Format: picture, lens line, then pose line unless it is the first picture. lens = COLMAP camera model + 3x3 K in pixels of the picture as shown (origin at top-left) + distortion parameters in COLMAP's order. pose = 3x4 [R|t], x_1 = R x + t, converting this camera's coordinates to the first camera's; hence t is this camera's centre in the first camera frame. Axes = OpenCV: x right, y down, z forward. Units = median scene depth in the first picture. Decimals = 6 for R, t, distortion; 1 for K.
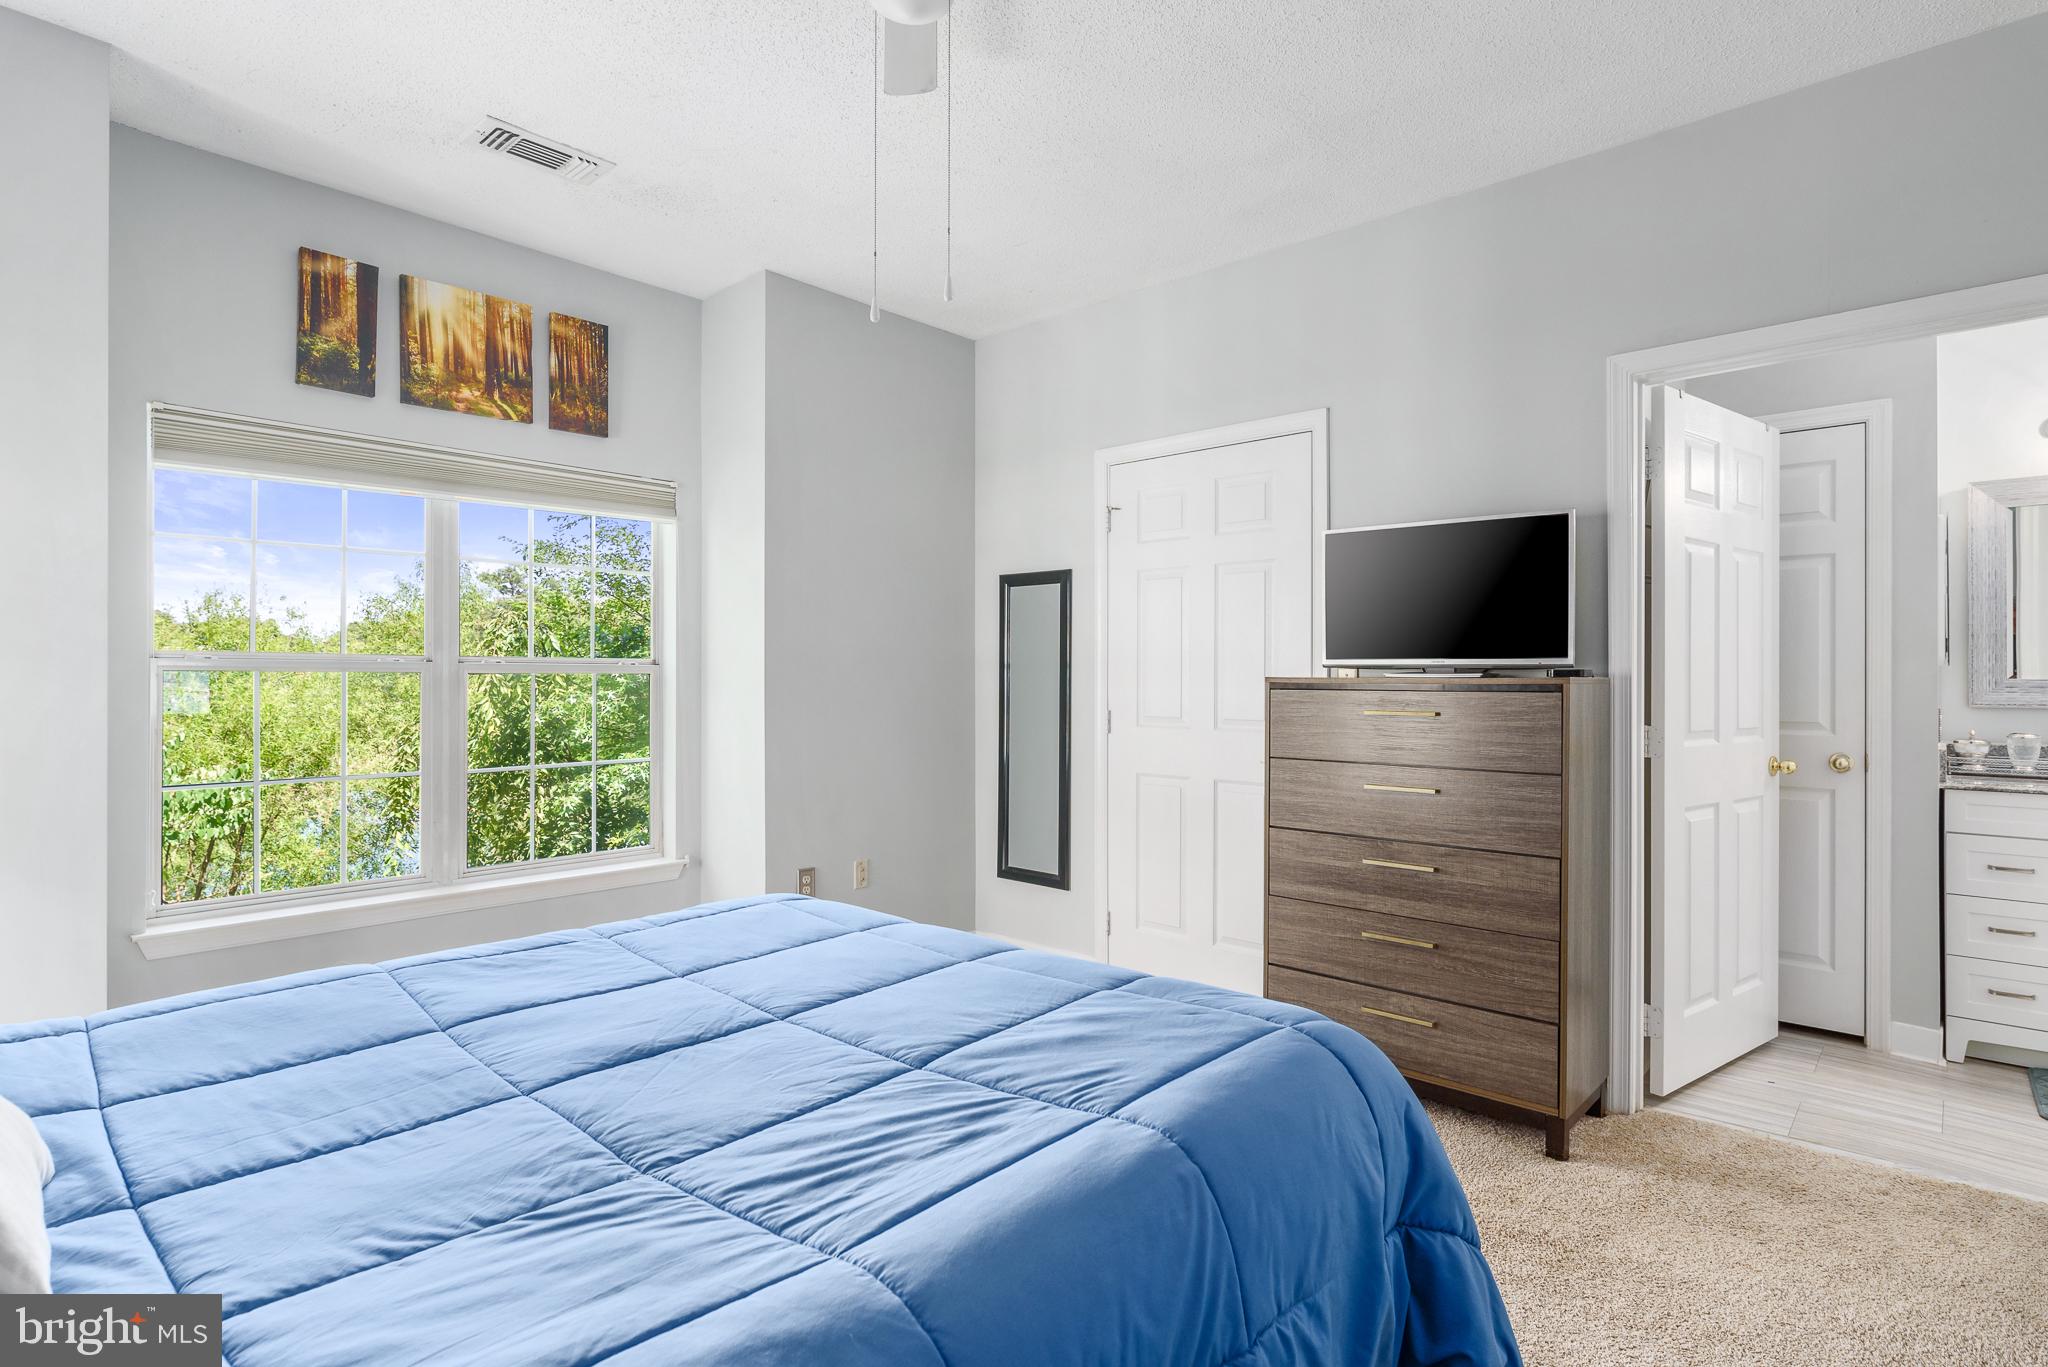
lens RADIAL K [[1049.2, 0, 1074.3], [0, 1049.2, 672.5], [0, 0, 1]] dist [0.004922, -0.001371]
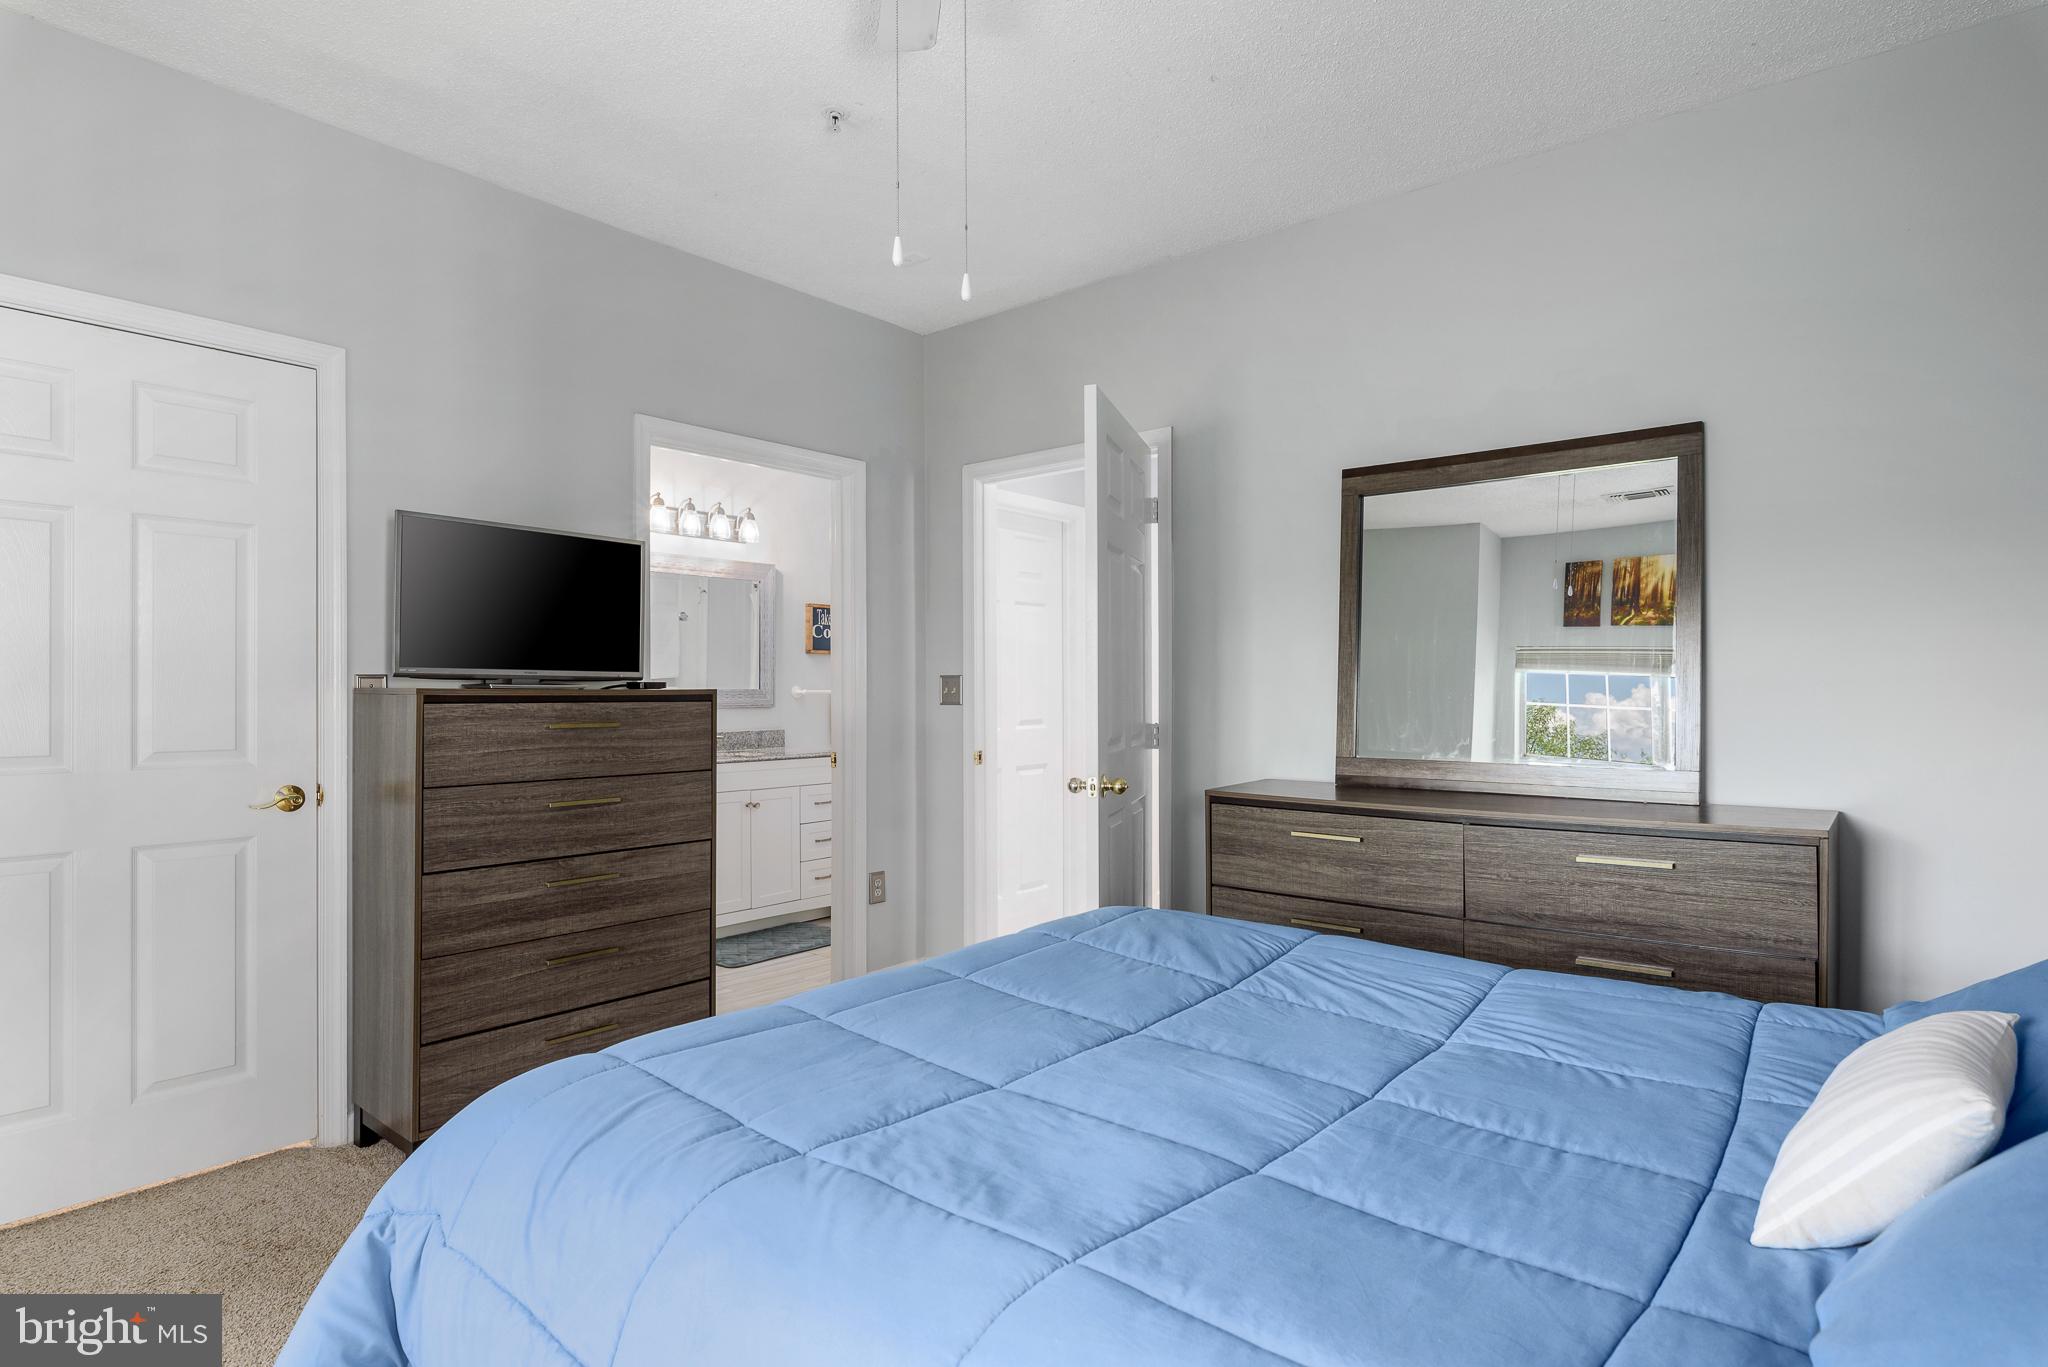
lens RADIAL K [[1050.7, 0, 1026.1], [0, 1050.7, 695.2], [0, 0, 1]] dist [0.003787, 0.002029]
pose [[-0.012765, -0.006110, 0.999900, -1.142730], [-0.004689, 0.999971, 0.006050, 0.004547], [-0.999908, -0.004612, -0.012793, 1.006036]]
